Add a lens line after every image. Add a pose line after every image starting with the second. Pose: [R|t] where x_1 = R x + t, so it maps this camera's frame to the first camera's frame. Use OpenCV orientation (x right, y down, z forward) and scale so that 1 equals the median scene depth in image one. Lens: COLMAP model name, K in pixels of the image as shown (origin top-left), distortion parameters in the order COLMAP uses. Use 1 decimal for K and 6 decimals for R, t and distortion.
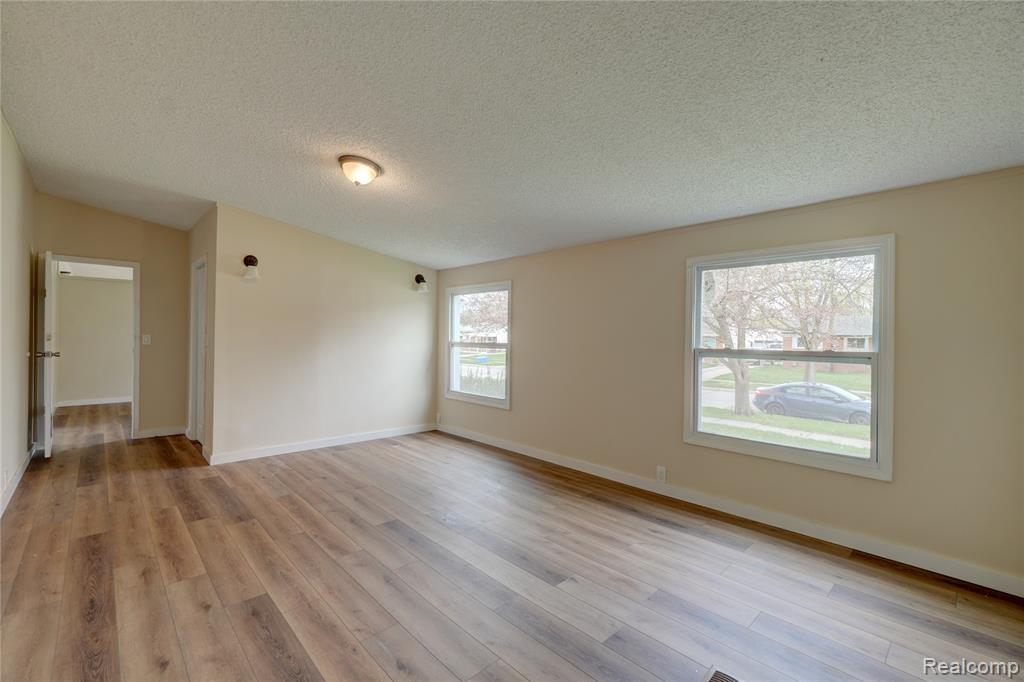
lens RADIAL K [[439.3, 0, 519.4], [0, 439.3, 333.7], [0, 0, 1]] dist [-0.009436, 0.004210]
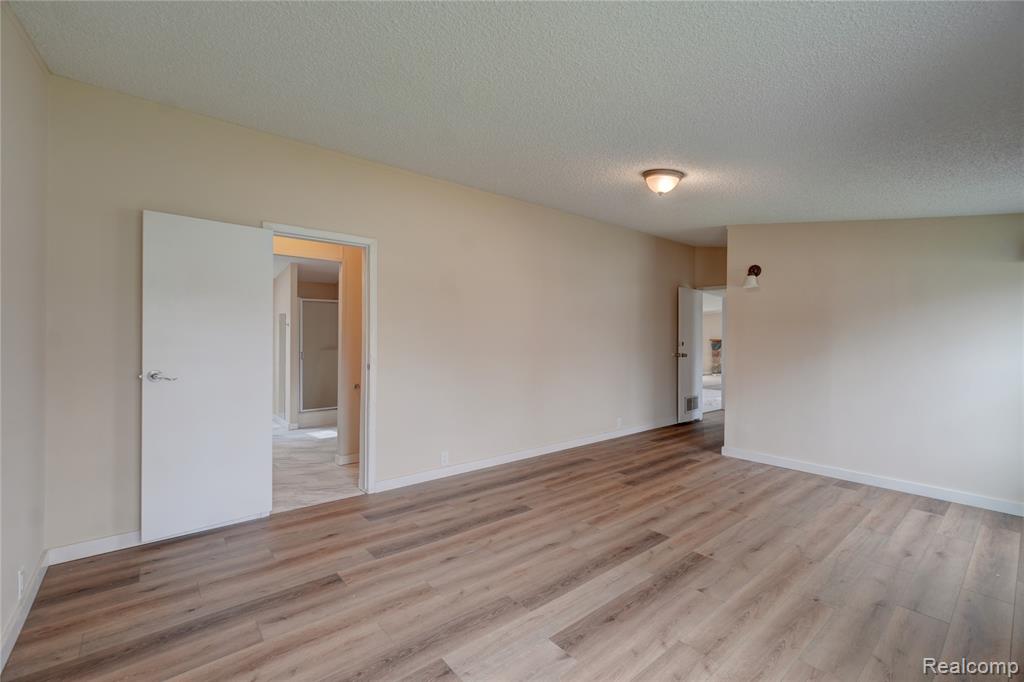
lens RADIAL K [[439.3, 0, 510.8], [0, 439.3, 337.9], [0, 0, 1]] dist [-0.009436, 0.004210]
pose [[-0.074845, -0.013757, -0.997100, 0.776847], [0.000927, 0.999903, -0.013865, 0.011107], [0.997195, -0.001962, -0.074825, 0.831388]]
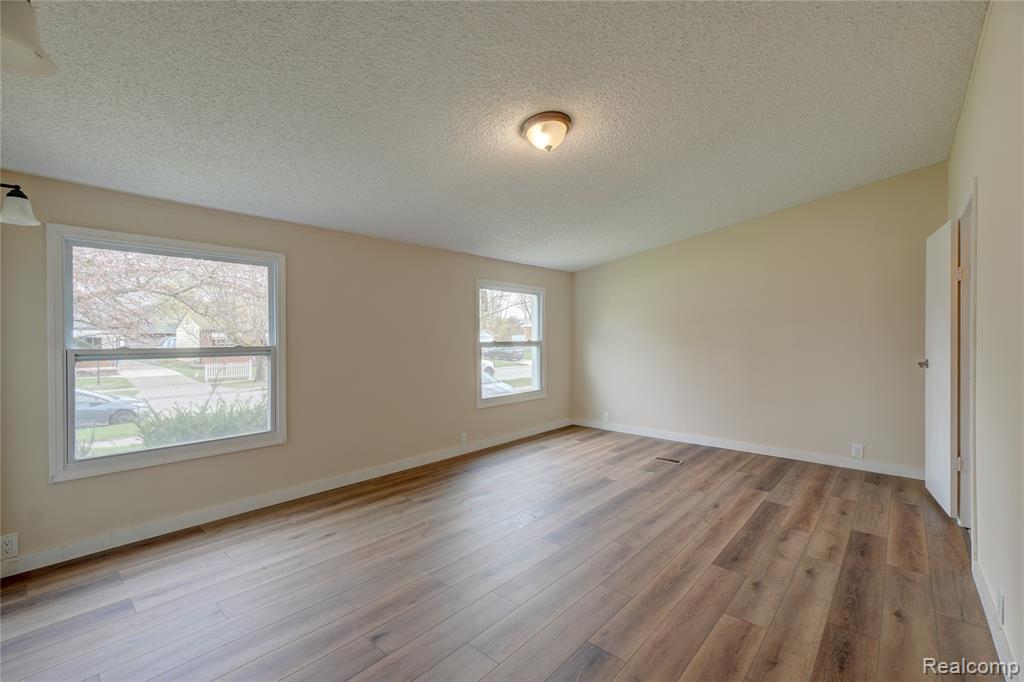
lens RADIAL K [[439.3, 0, 504.5], [0, 439.3, 337.2], [0, 0, 1]] dist [-0.009436, 0.004210]
pose [[-0.061611, -0.016319, 0.997967, -1.339893], [-0.004819, 0.999860, 0.016052, -0.010416], [-0.998089, -0.003821, -0.061681, 1.291817]]
